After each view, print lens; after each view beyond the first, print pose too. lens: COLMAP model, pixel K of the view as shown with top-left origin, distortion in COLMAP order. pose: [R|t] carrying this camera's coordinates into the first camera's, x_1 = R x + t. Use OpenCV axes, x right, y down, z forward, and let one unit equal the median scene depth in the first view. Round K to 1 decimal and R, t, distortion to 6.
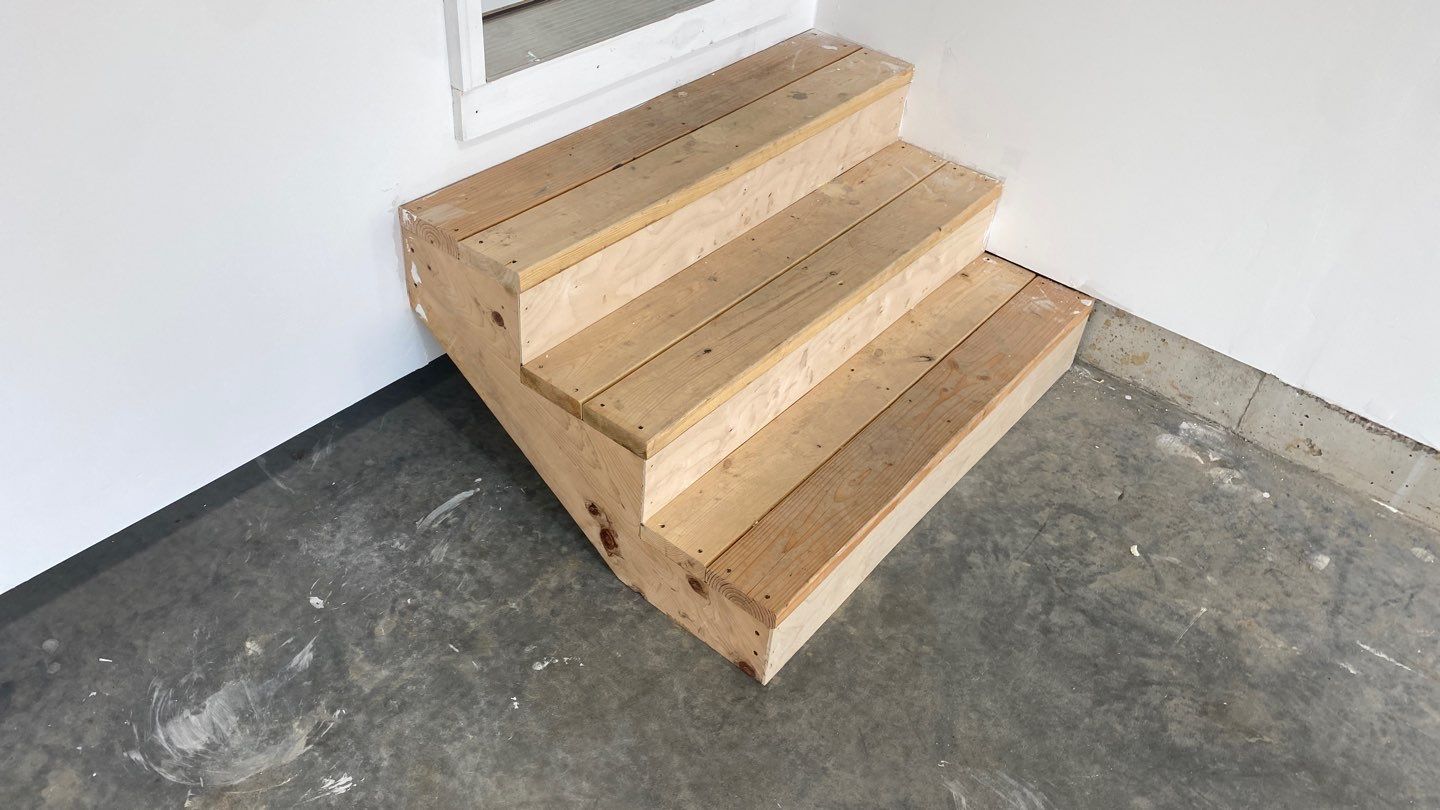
lens RADIAL K [[1114.2, 0, 713.4], [0, 1114.2, 398.7], [0, 0, 1]] dist [-0.003745, -0.019152]
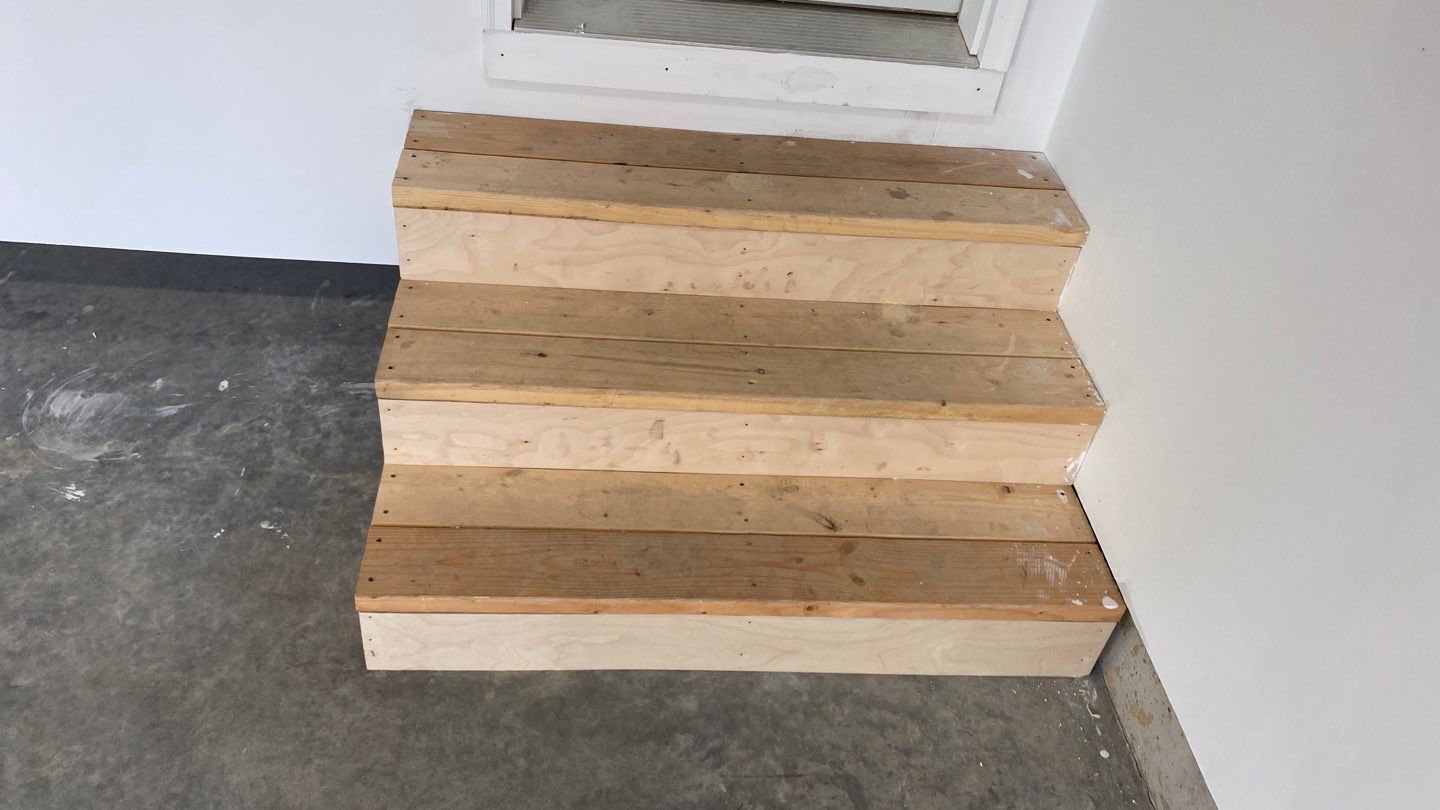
lens RADIAL K [[1114.2, 0, 707.5], [0, 1114.2, 404.3], [0, 0, 1]] dist [-0.003745, -0.019152]
pose [[0.673088, 0.469590, -0.571347, 0.645874], [-0.507214, 0.855342, 0.105470, -0.177269], [0.538225, 0.218805, 0.813903, 0.307190]]
